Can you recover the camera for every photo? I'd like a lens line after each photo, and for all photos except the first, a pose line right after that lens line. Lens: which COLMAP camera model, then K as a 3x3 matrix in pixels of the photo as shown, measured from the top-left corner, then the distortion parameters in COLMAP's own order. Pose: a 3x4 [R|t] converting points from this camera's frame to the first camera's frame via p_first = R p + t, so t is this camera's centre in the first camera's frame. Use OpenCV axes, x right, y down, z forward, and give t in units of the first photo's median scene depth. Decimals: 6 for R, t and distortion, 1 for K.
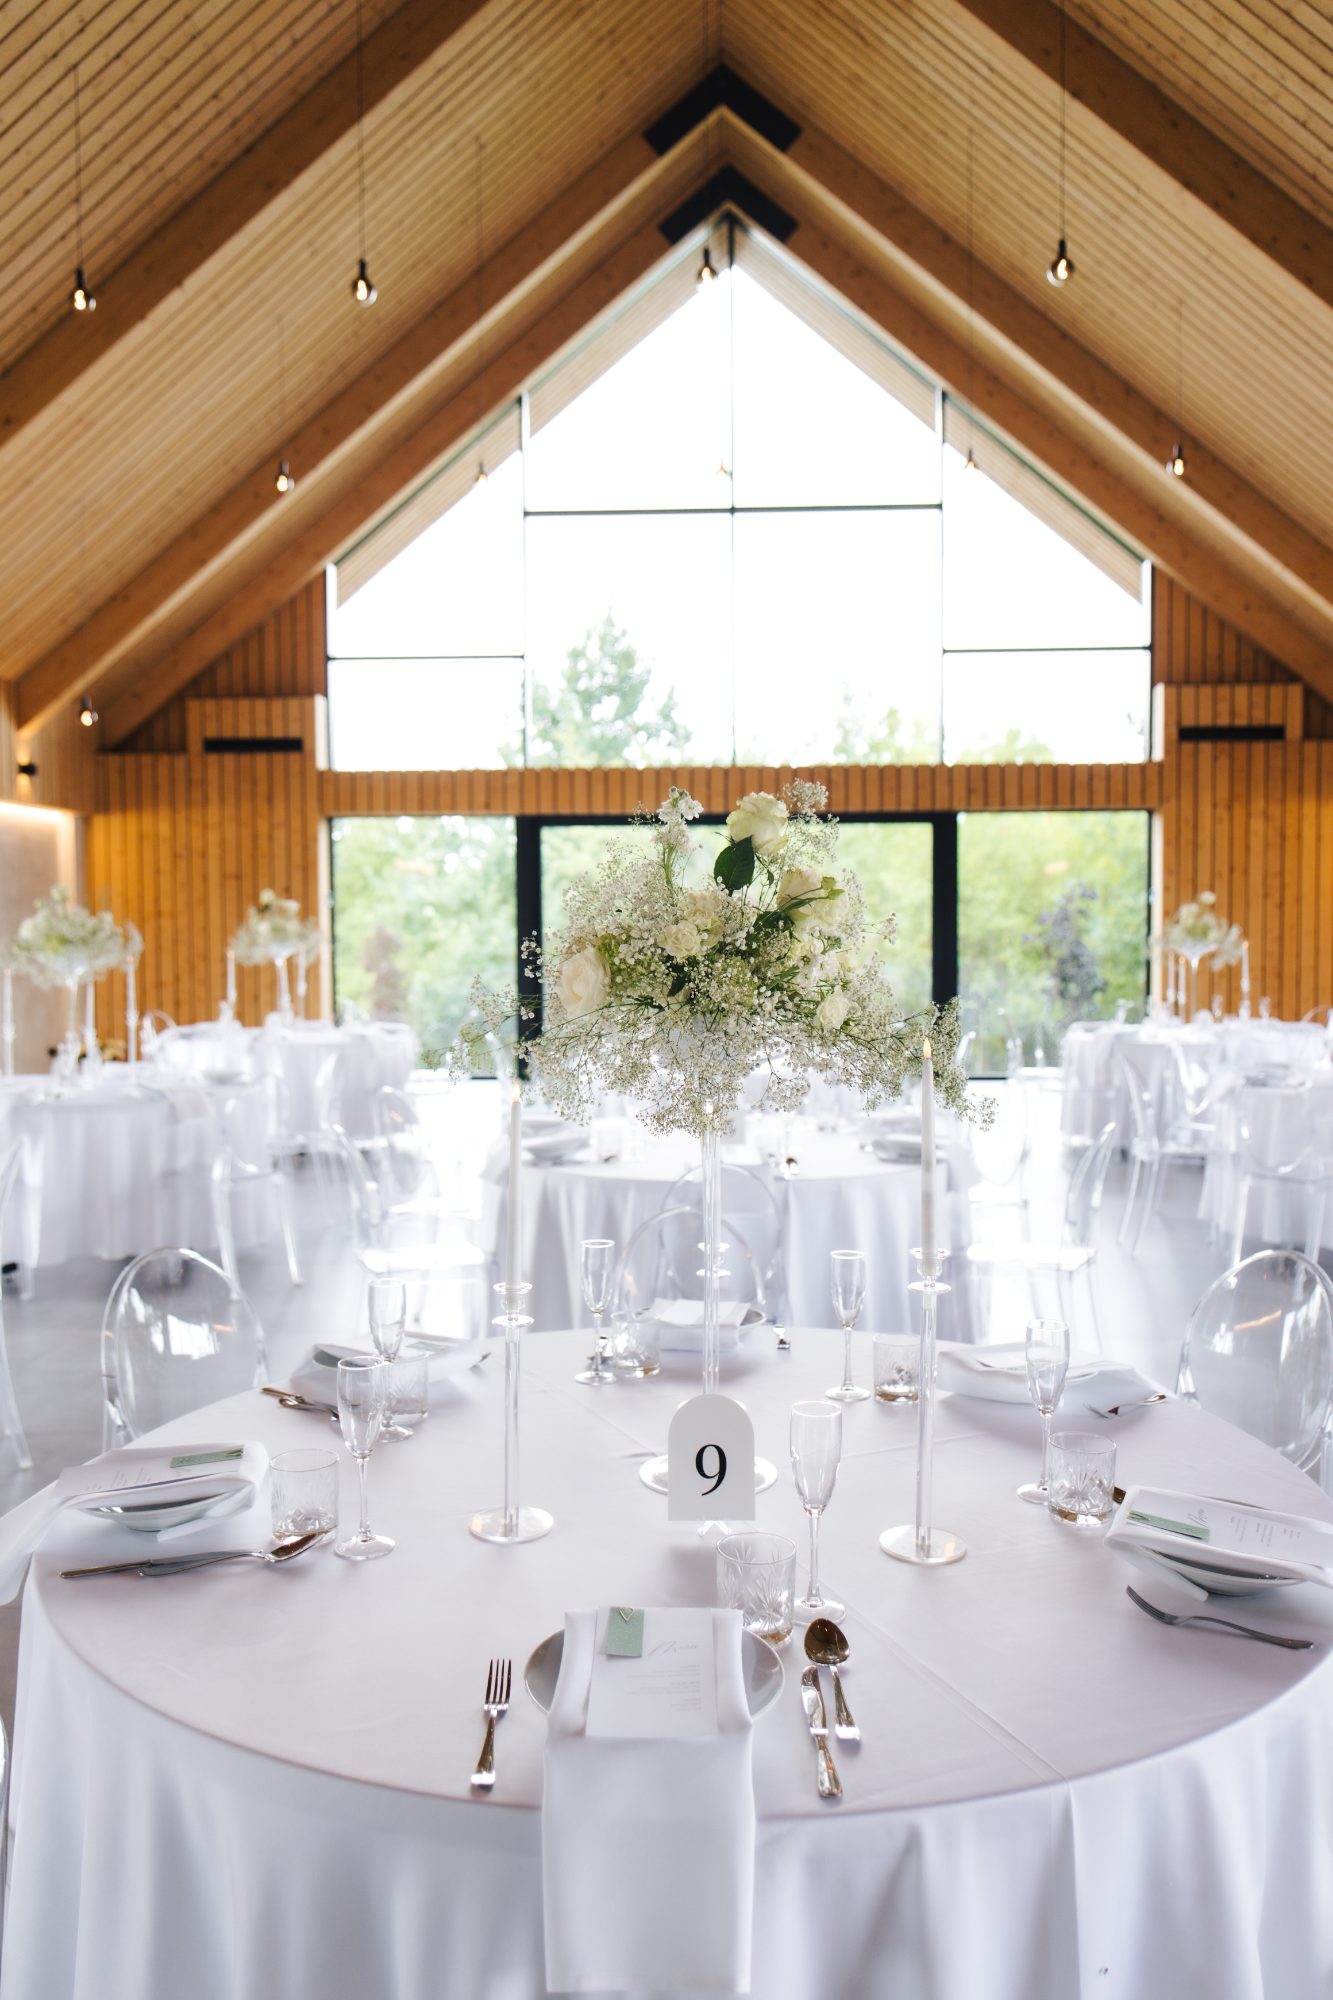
lens RADIAL K [[1559.0, 0, 666.5], [0, 1559.0, 1000.0], [0, 0, 1]] dist [-0.024760, 0.010775]
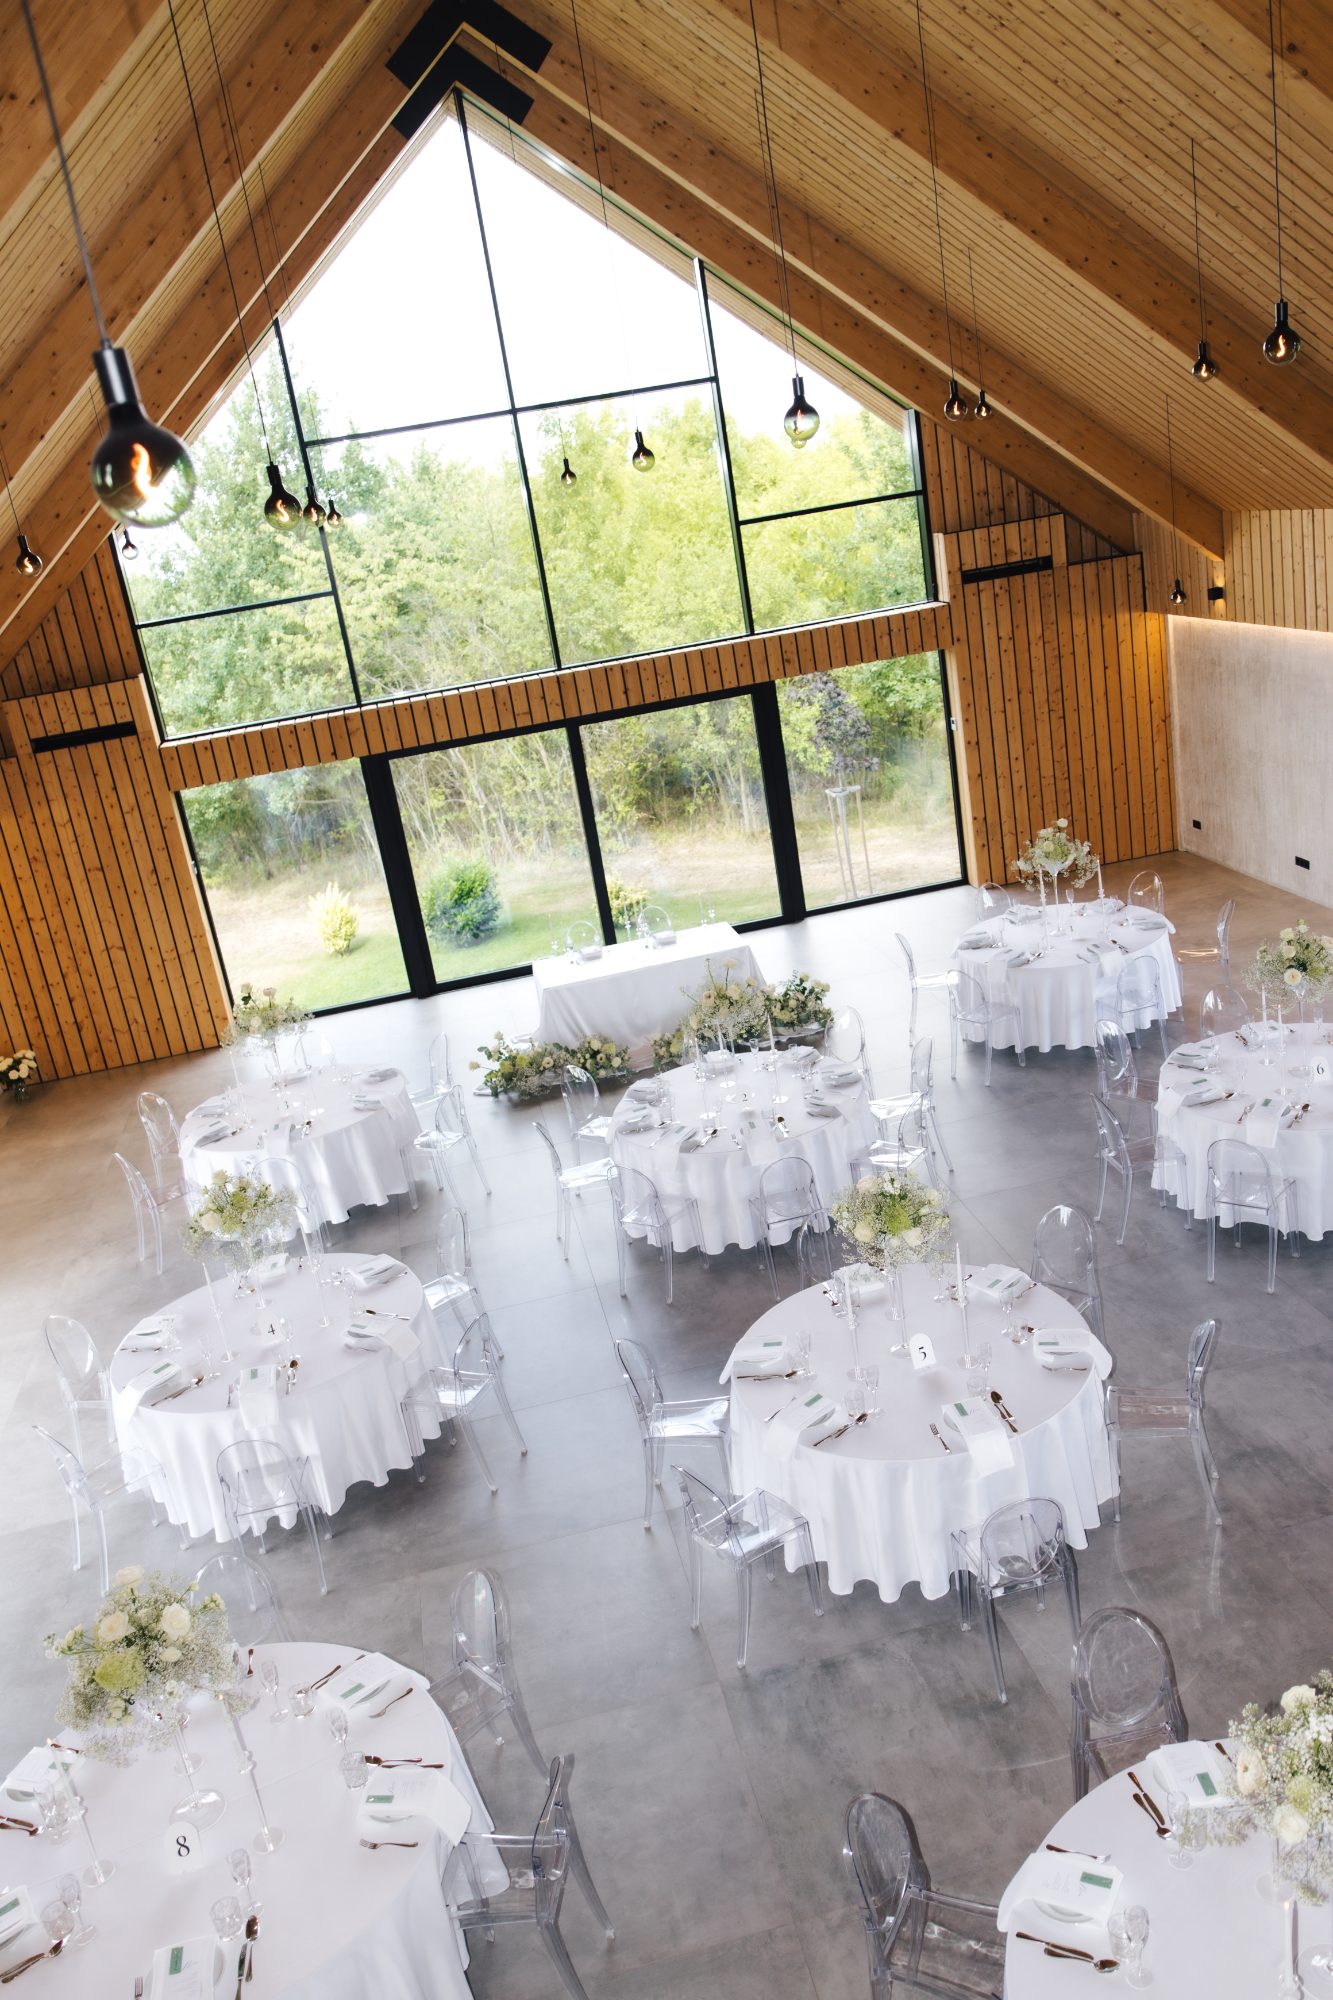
lens RADIAL K [[1559.0, 0, 666.5], [0, 1559.0, 1000.0], [0, 0, 1]] dist [-0.024760, 0.010775]
pose [[0.961260, -0.214268, 0.173403, -0.117823], [0.163389, 0.949574, 0.267606, -0.209423], [-0.221999, -0.228907, 0.947796, -0.051977]]
